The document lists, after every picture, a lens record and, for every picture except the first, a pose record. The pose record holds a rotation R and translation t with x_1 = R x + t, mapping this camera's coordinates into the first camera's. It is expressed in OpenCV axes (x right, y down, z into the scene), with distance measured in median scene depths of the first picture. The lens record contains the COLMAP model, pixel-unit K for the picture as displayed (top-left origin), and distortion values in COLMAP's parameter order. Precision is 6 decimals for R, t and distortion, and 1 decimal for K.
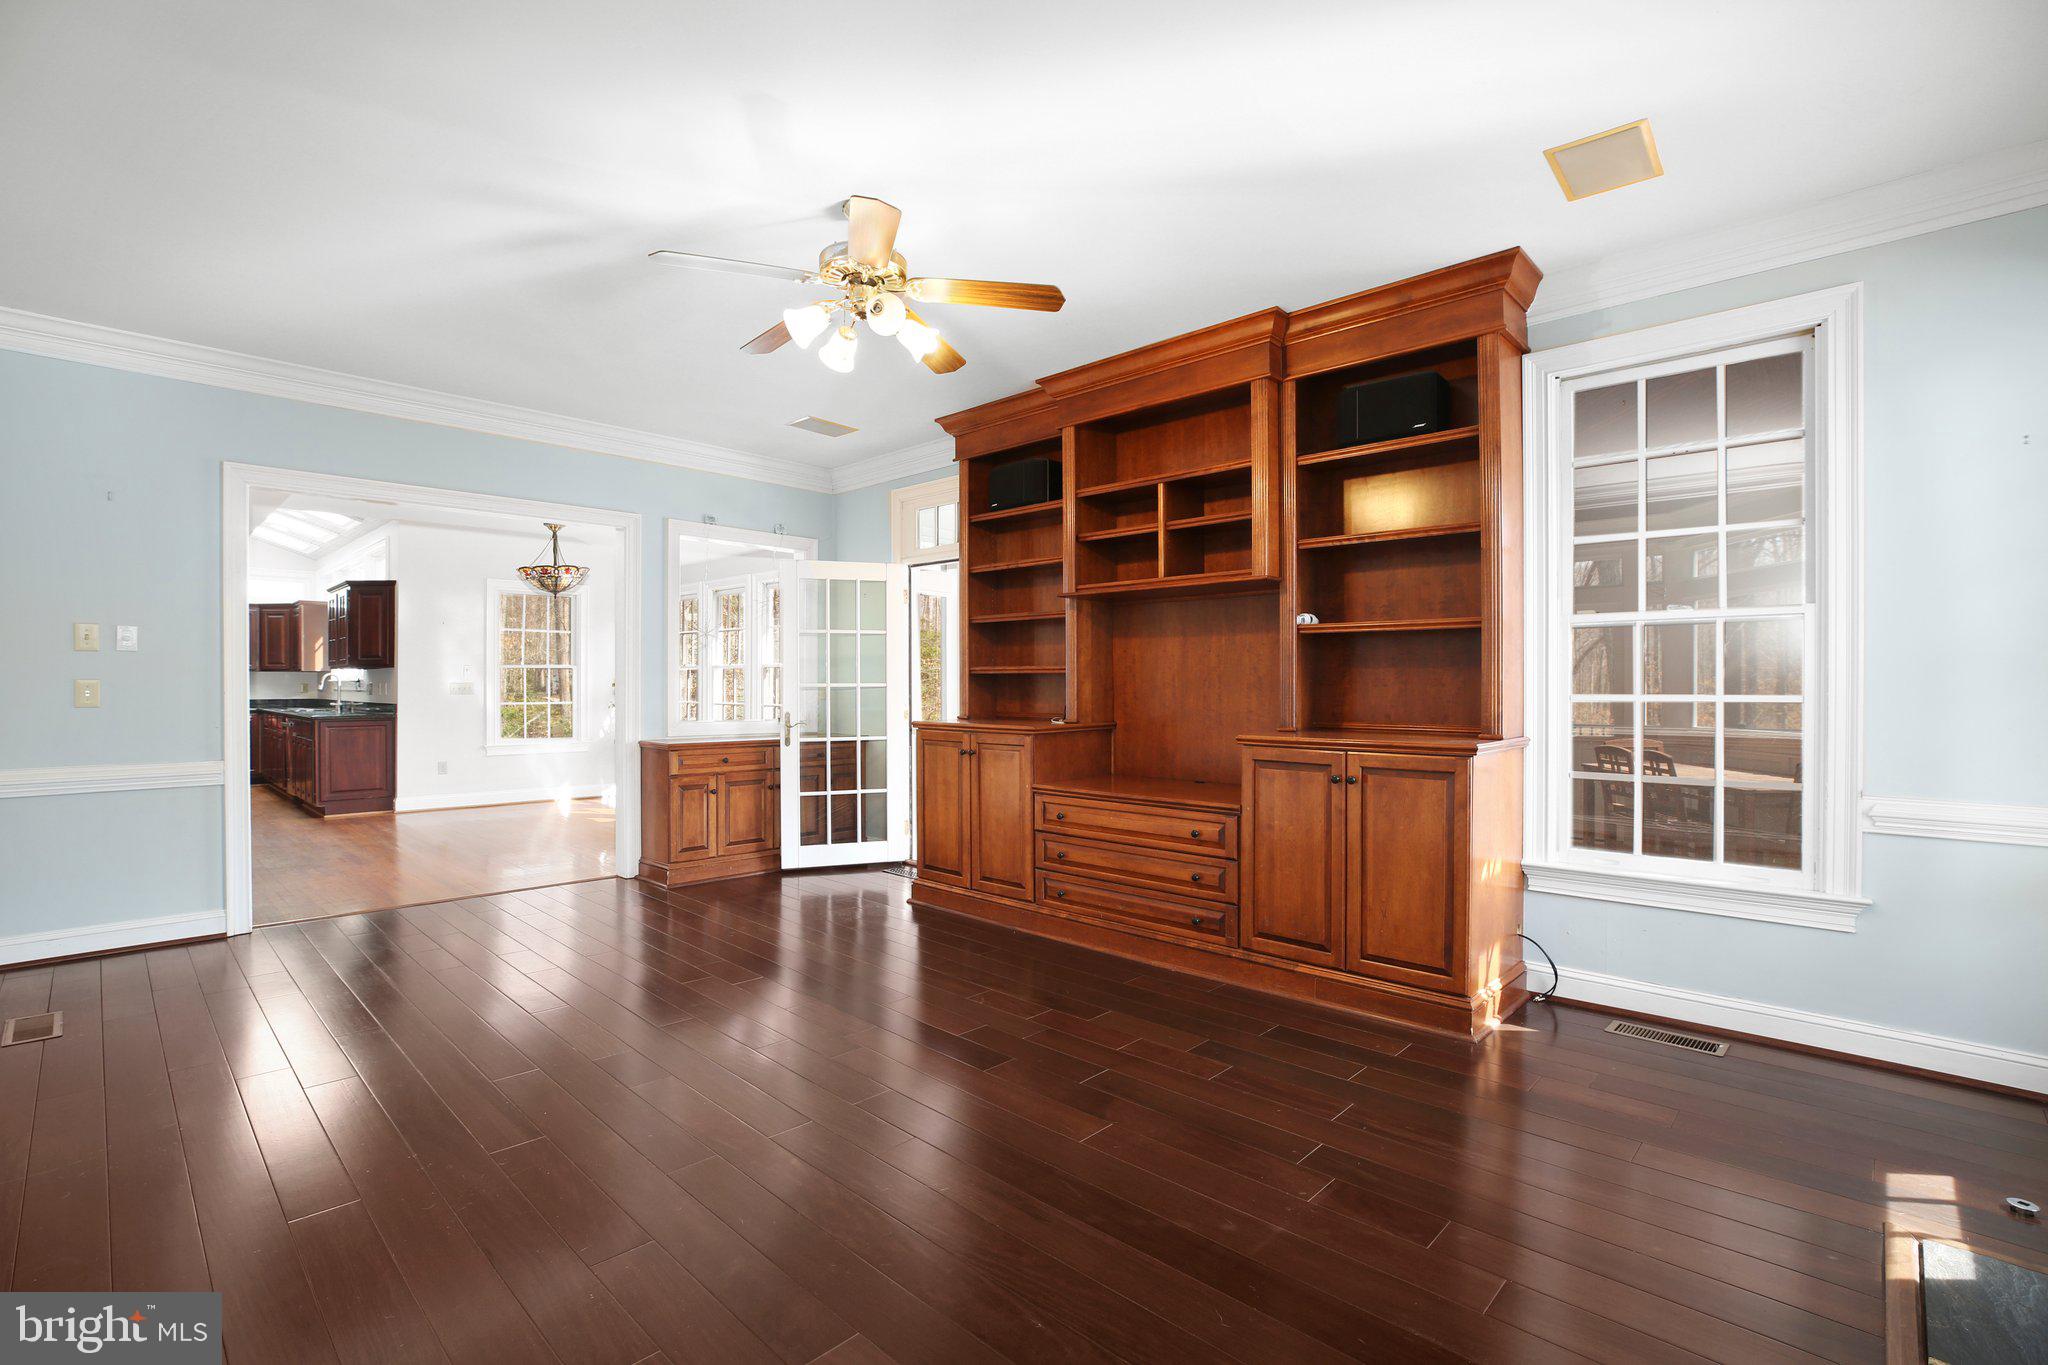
lens RADIAL K [[932.8, 0, 1023.0], [0, 932.8, 684.1], [0, 0, 1]] dist [-0.022508, 0.000108]
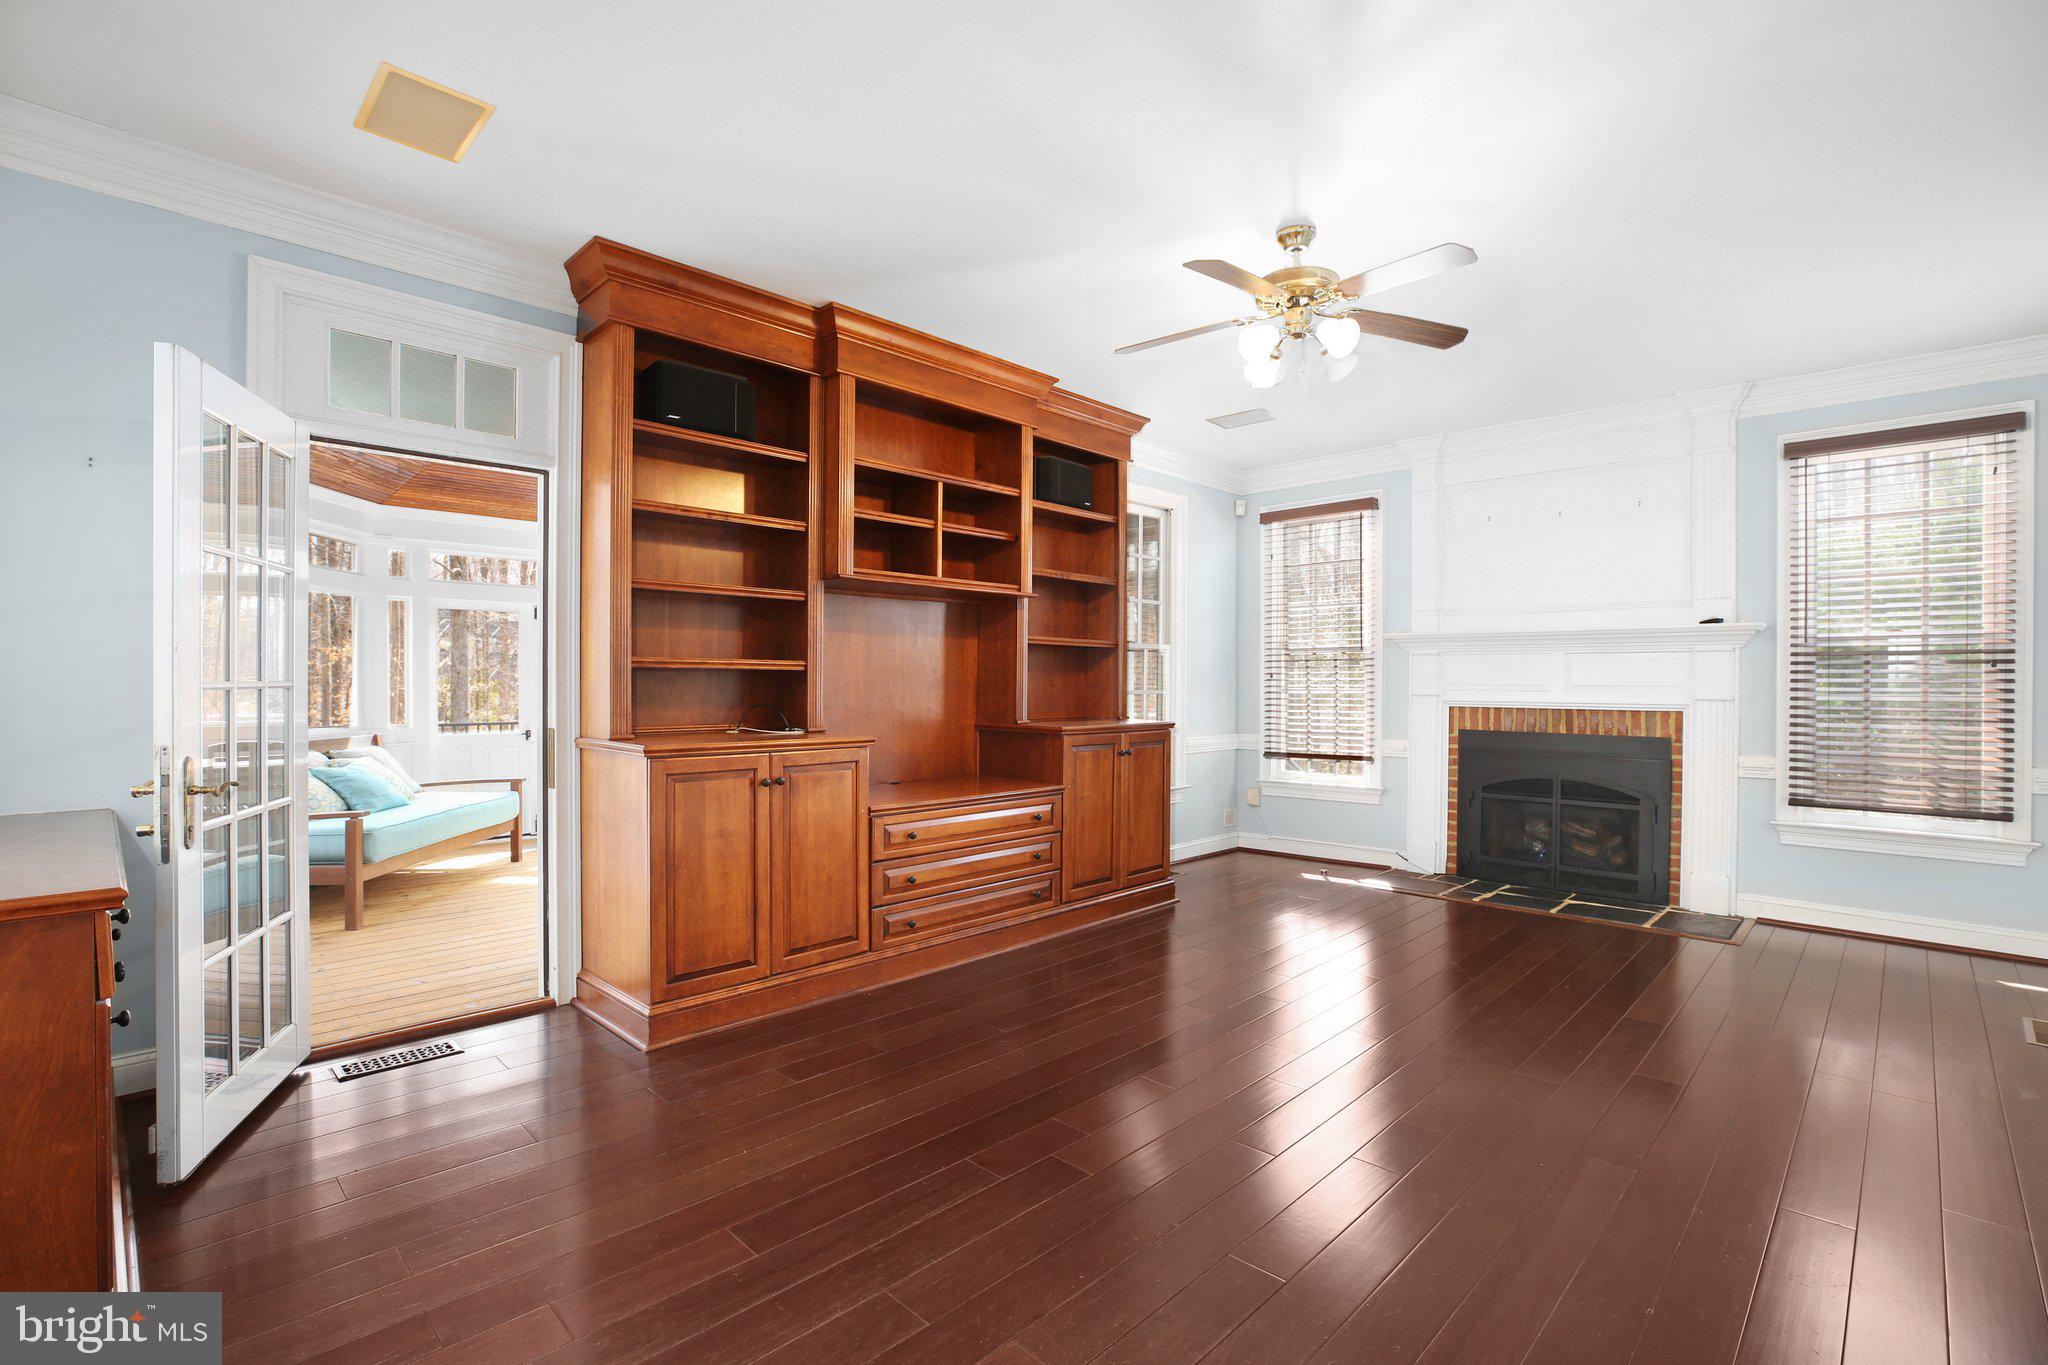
lens RADIAL K [[932.8, 0, 1028.3], [0, 932.8, 680.9], [0, 0, 1]] dist [-0.022508, 0.000108]
pose [[0.002530, 0.003540, 0.999991, -0.820315], [-0.003419, 0.999988, -0.003532, -0.000181], [-0.999991, -0.003410, 0.002542, 0.875942]]
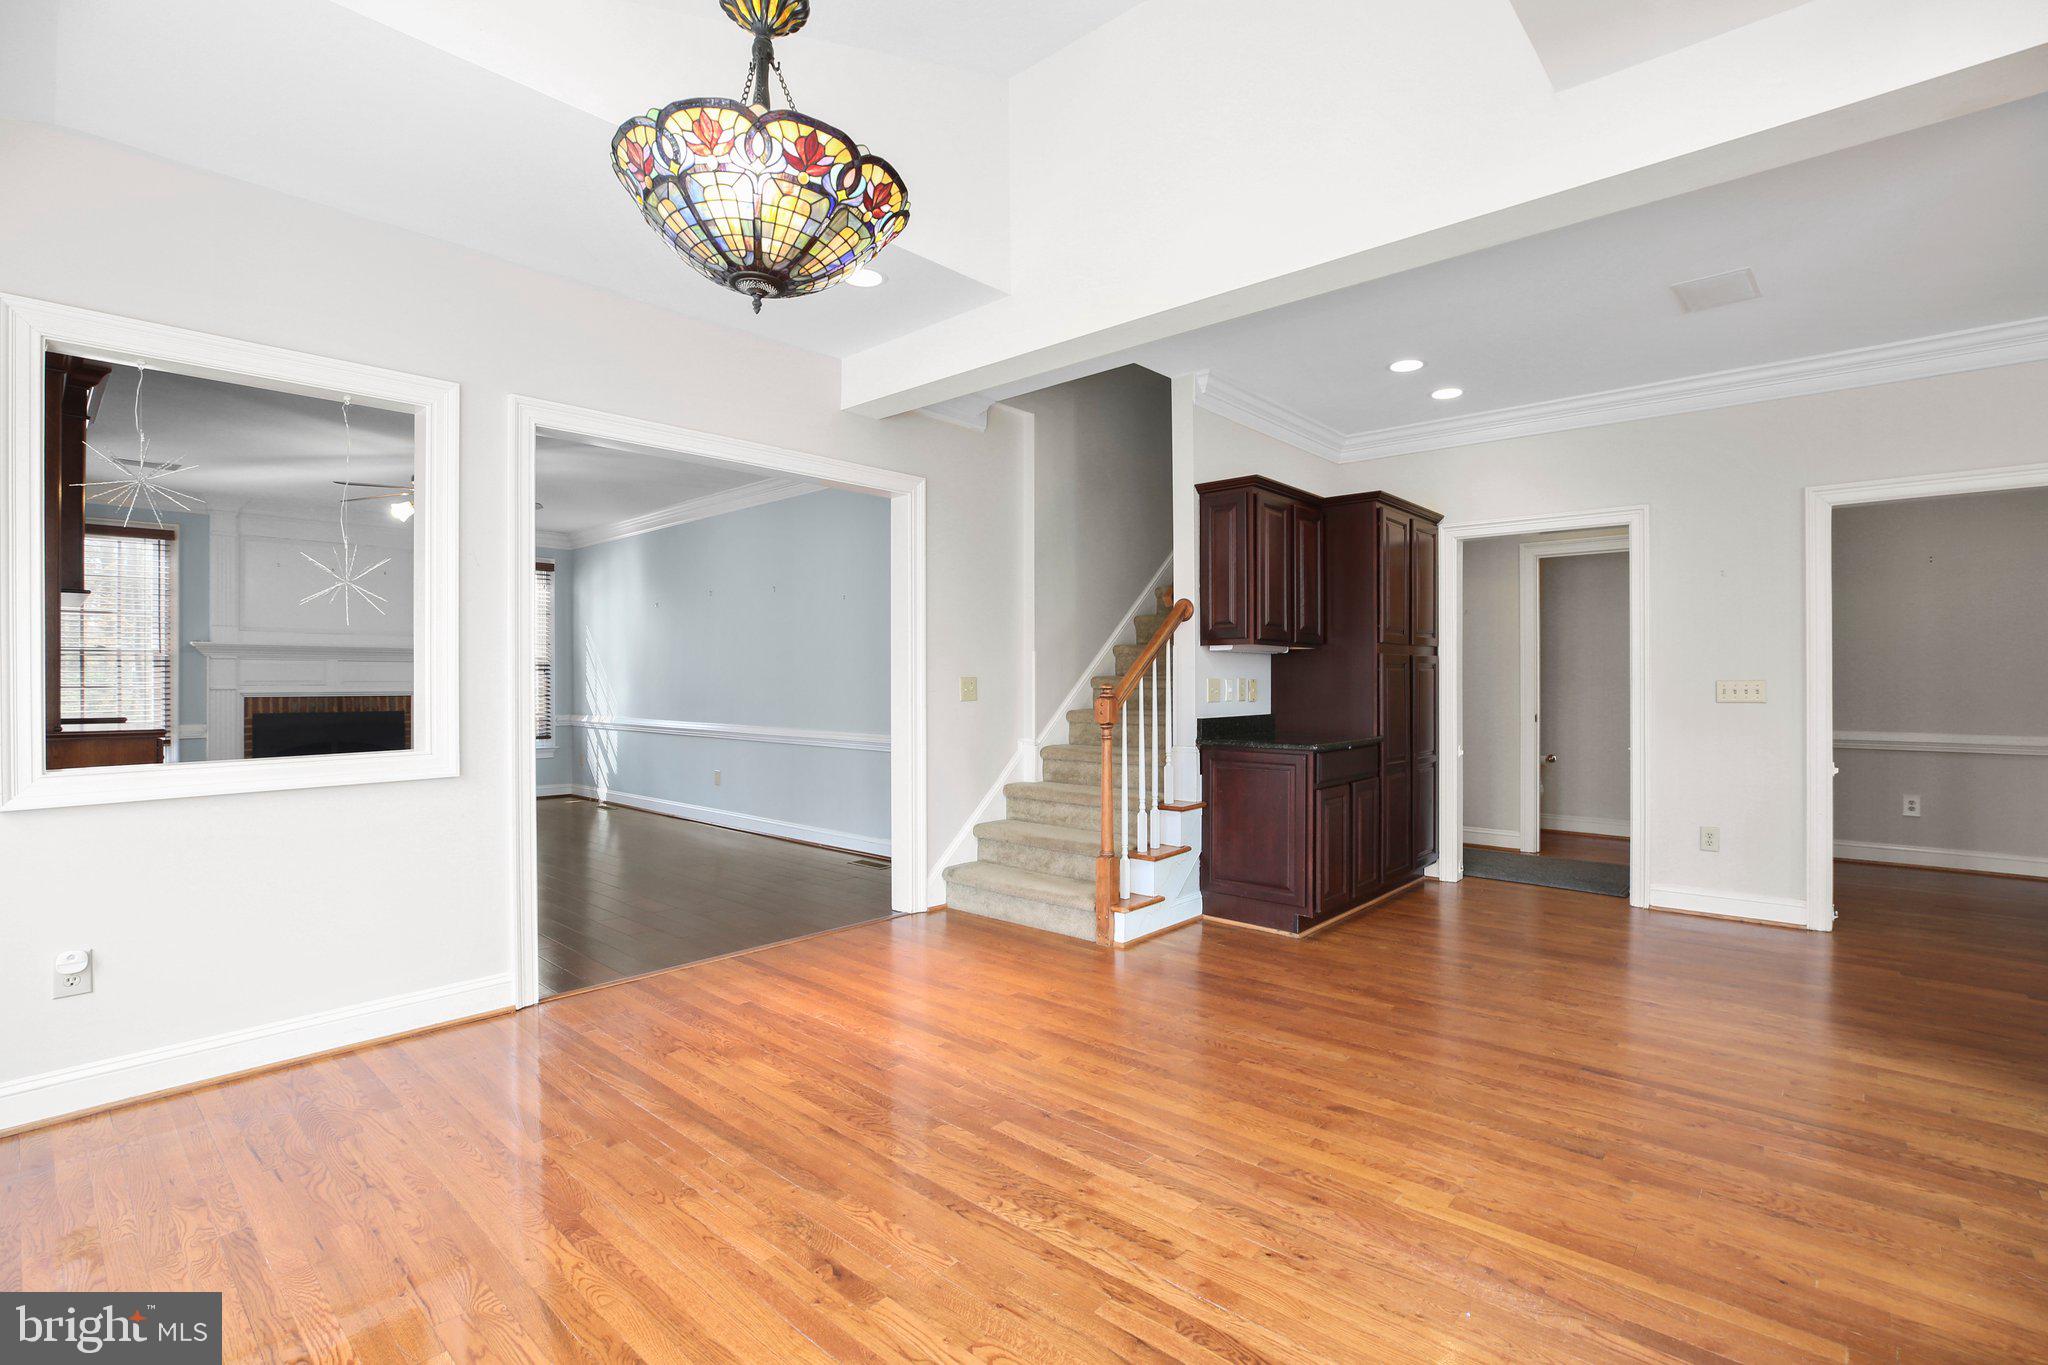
lens RADIAL K [[932.8, 0, 1024.5], [0, 932.8, 685.5], [0, 0, 1]] dist [-0.022508, 0.000108]
pose [[-0.999444, 0.005874, -0.032808, -1.005577], [0.005867, 0.999983, 0.000325, 0.020504], [0.032809, 0.000132, -0.999462, 2.600617]]
